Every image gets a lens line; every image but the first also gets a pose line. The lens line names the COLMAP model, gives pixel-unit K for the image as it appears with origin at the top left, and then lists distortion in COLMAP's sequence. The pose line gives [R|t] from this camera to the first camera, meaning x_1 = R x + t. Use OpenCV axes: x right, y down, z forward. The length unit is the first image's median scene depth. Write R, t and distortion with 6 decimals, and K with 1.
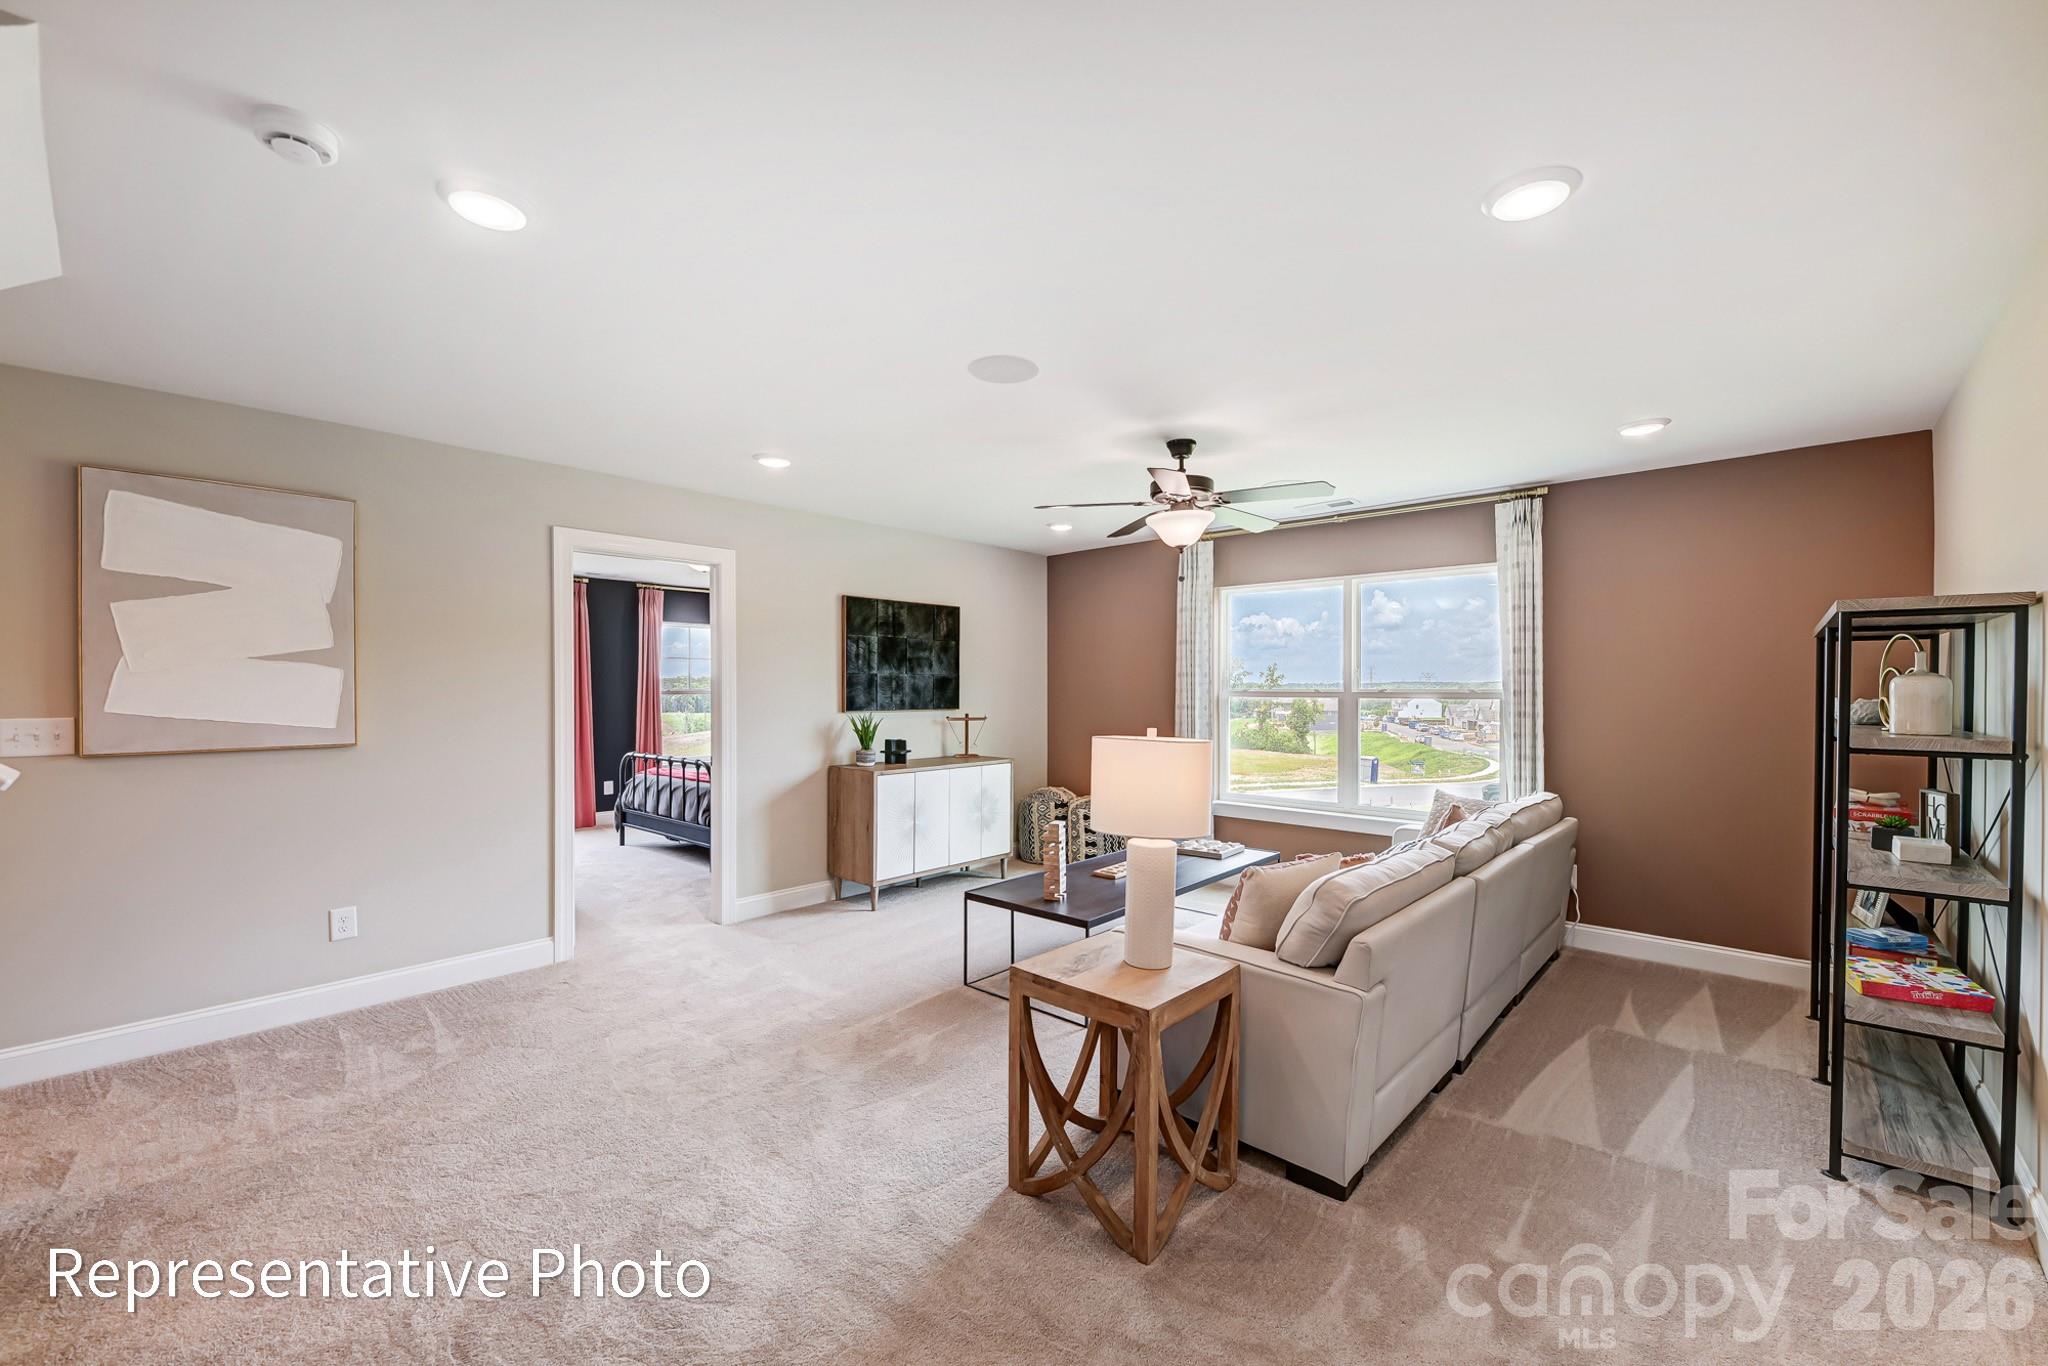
lens RADIAL K [[819.8, 0, 1022.8], [0, 819.8, 689.8], [0, 0, 1]] dist [0.018365, -0.010914]
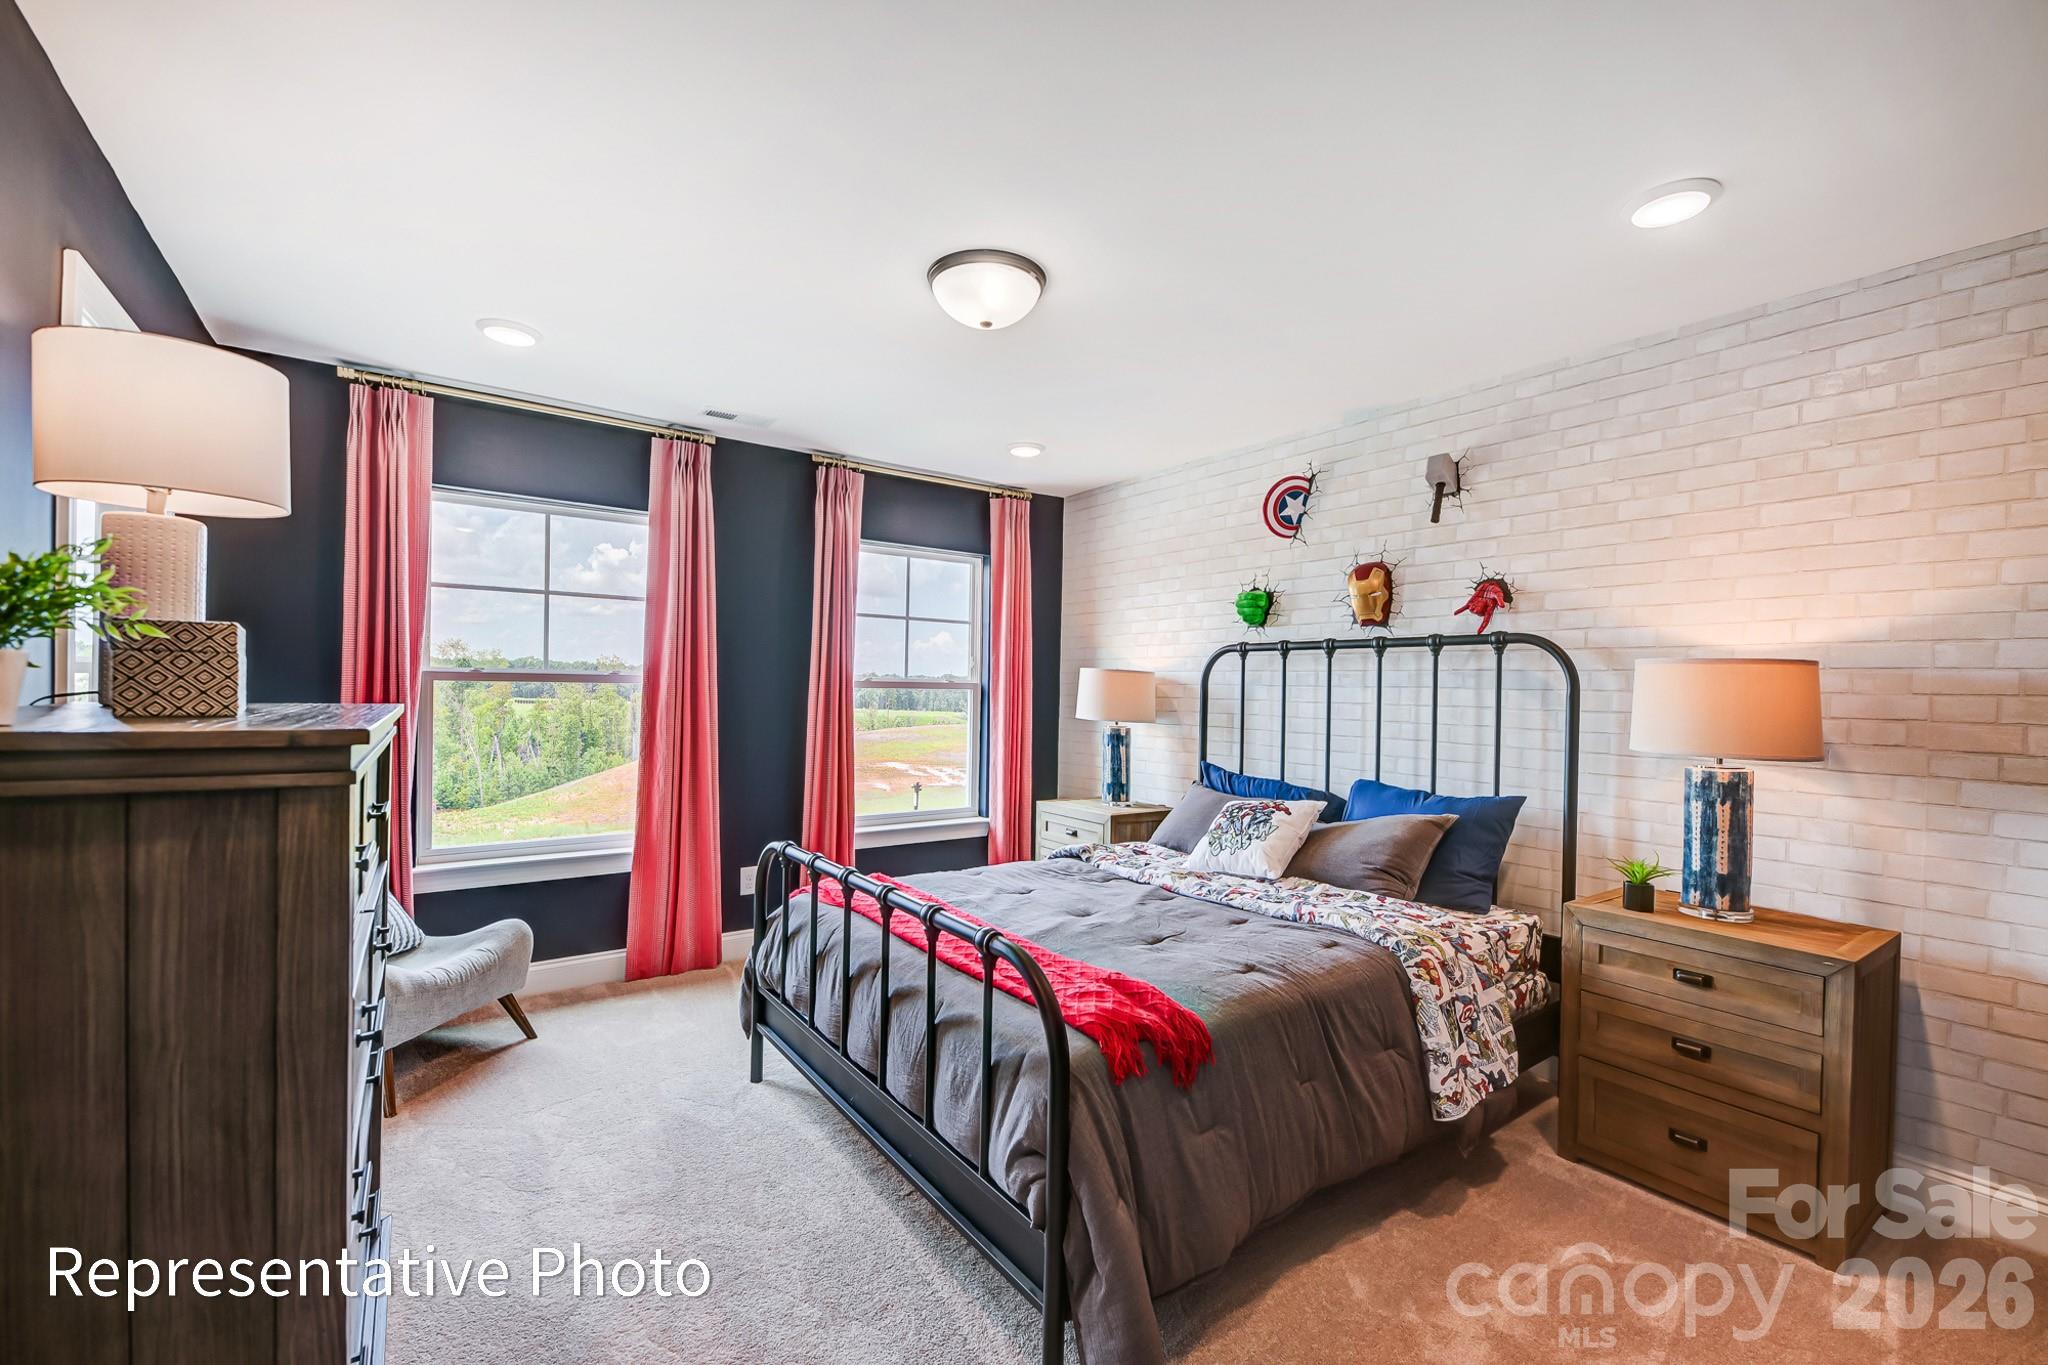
lens RADIAL K [[819.8, 0, 1022.8], [0, 819.8, 689.3], [0, 0, 1]] dist [0.018365, -0.010914]
pose [[0.978267, 0.017983, -0.206567, -0.258516], [-0.016780, 0.999831, 0.007571, 0.005011], [0.206669, -0.003940, 0.978403, 0.580041]]
